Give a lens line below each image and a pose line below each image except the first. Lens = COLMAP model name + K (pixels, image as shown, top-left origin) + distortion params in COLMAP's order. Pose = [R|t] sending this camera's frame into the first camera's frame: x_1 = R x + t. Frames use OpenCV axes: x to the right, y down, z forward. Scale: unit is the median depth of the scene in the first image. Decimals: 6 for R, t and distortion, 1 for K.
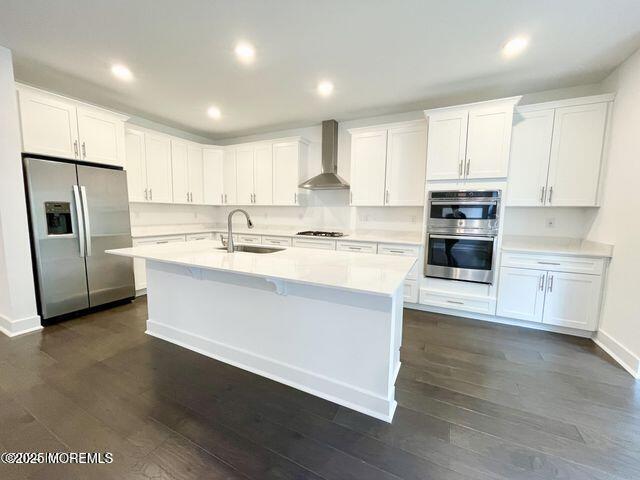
lens RADIAL K [[258.1, 0, 320.0], [0, 258.1, 240.0], [0, 0, 1]] dist [-0.000521, 0.000106]
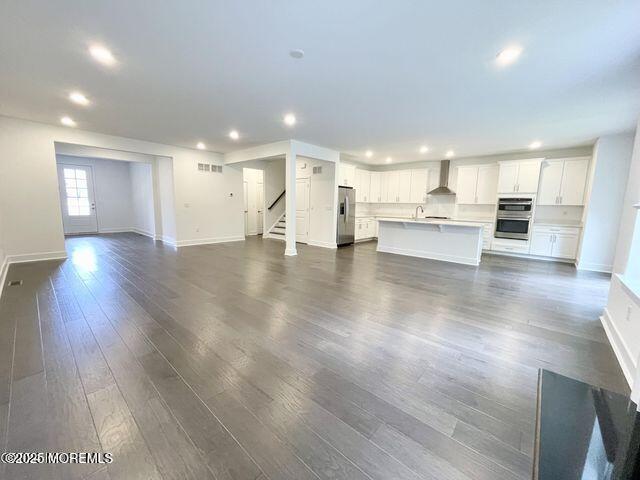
lens RADIAL K [[258.1, 0, 320.0], [0, 258.1, 240.0], [0, 0, 1]] dist [-0.000521, 0.000106]
pose [[0.964200, 0.041251, -0.261948, -0.453255], [-0.034645, 0.998956, 0.029787, 0.156810], [0.262903, -0.019646, 0.964622, -1.527351]]
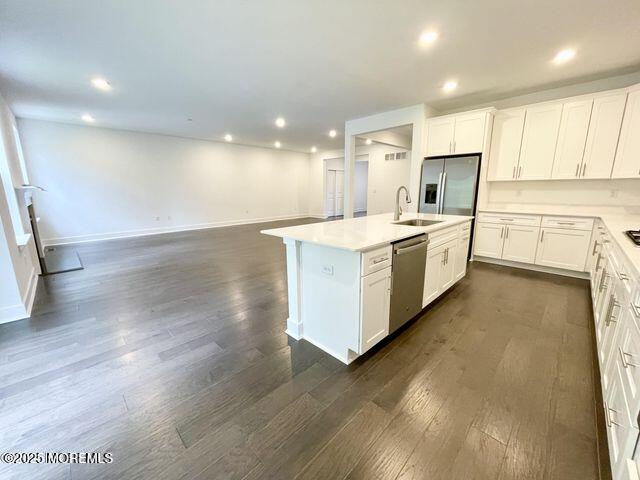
lens RADIAL K [[258.1, 0, 320.0], [0, 258.1, 240.0], [0, 0, 1]] dist [-0.000521, 0.000106]
pose [[-0.310157, 0.174167, -0.934596, 0.754374], [-0.100558, 0.971550, 0.214425, -0.072952], [0.945352, 0.160486, -0.283819, 0.764592]]
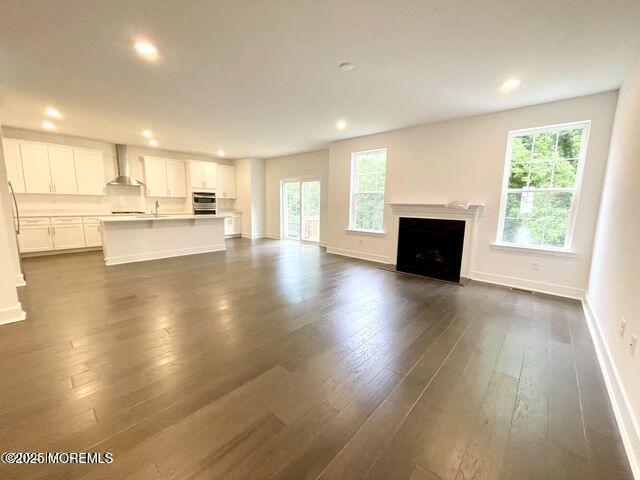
lens RADIAL K [[258.1, 0, 320.0], [0, 258.1, 240.0], [0, 0, 1]] dist [-0.000521, 0.000106]
pose [[0.257416, -0.148943, 0.954753, -1.755375], [0.090366, 0.987430, 0.129677, 0.061862], [-0.962066, 0.052897, 0.267640, -0.857127]]
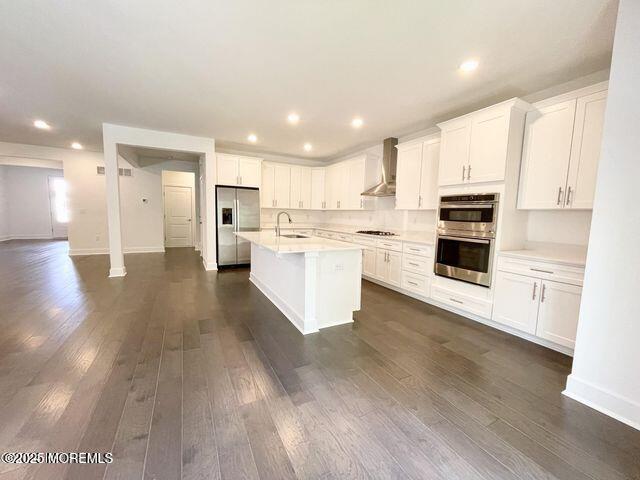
lens RADIAL K [[258.1, 0, 320.0], [0, 258.1, 240.0], [0, 0, 1]] dist [-0.000521, 0.000106]
pose [[0.813553, 0.063446, -0.578020, 0.659143], [-0.074043, 0.997241, 0.005246, 0.029799], [0.576758, 0.038530, 0.816006, -0.182017]]
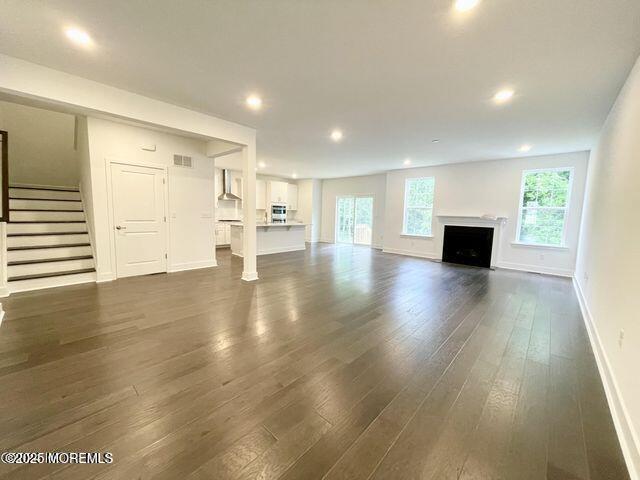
lens RADIAL K [[252.9, 0, 323.3], [0, 252.9, 240.0], [0, 0, 1]] dist [-0.001279, -0.000063]
pose [[0.267000, -0.111567, 0.957217, -2.528456], [0.082742, 0.992262, 0.092573, 0.006694], [-0.960138, 0.054485, 0.274165, -0.480660]]
